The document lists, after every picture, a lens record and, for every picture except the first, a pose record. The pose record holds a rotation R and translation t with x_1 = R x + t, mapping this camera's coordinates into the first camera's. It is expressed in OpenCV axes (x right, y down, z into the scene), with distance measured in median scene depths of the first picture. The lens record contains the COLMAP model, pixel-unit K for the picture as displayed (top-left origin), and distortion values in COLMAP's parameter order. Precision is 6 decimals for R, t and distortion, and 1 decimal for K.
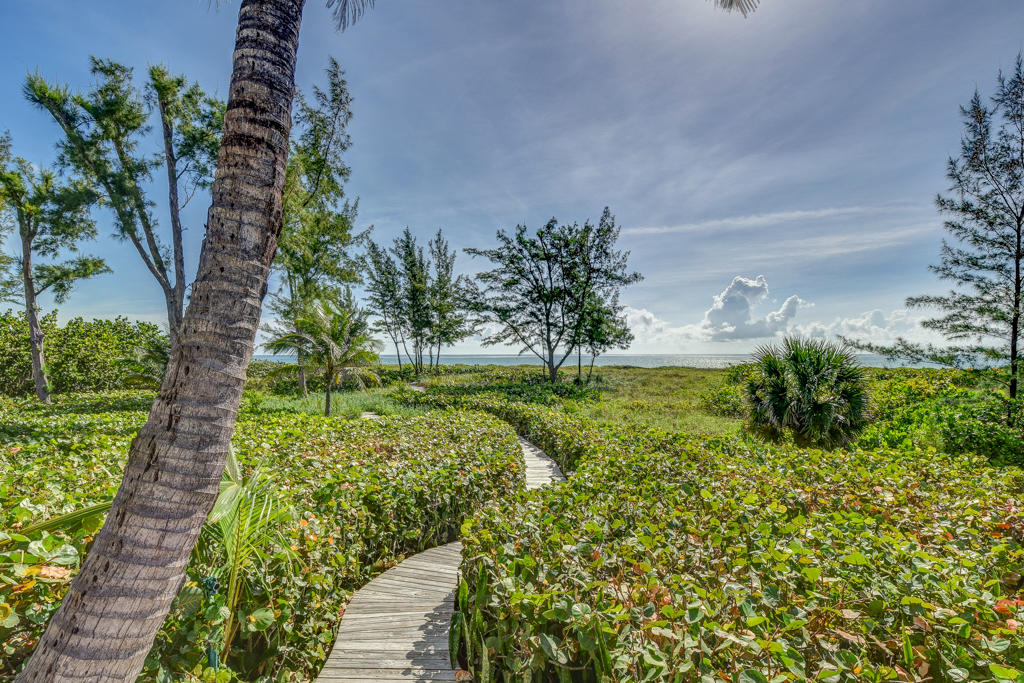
lens RADIAL K [[491.0, 0, 512.0], [0, 491.0, 341.5], [0, 0, 1]] dist [0.048071, -0.028844]
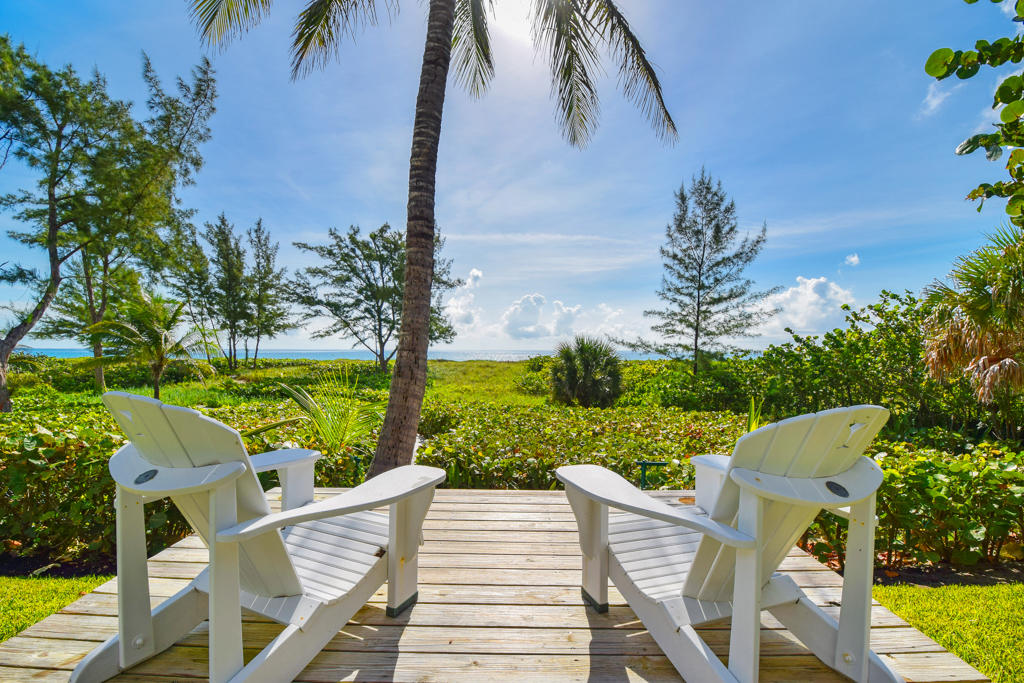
lens RADIAL K [[491.0, 0, 512.0], [0, 491.0, 341.5], [0, 0, 1]] dist [0.048071, -0.028844]
pose [[0.911853, 0.013651, 0.410291, -0.107080], [-0.015897, 0.999872, 0.002062, 0.005256], [-0.410210, -0.008402, 0.911952, -0.115799]]
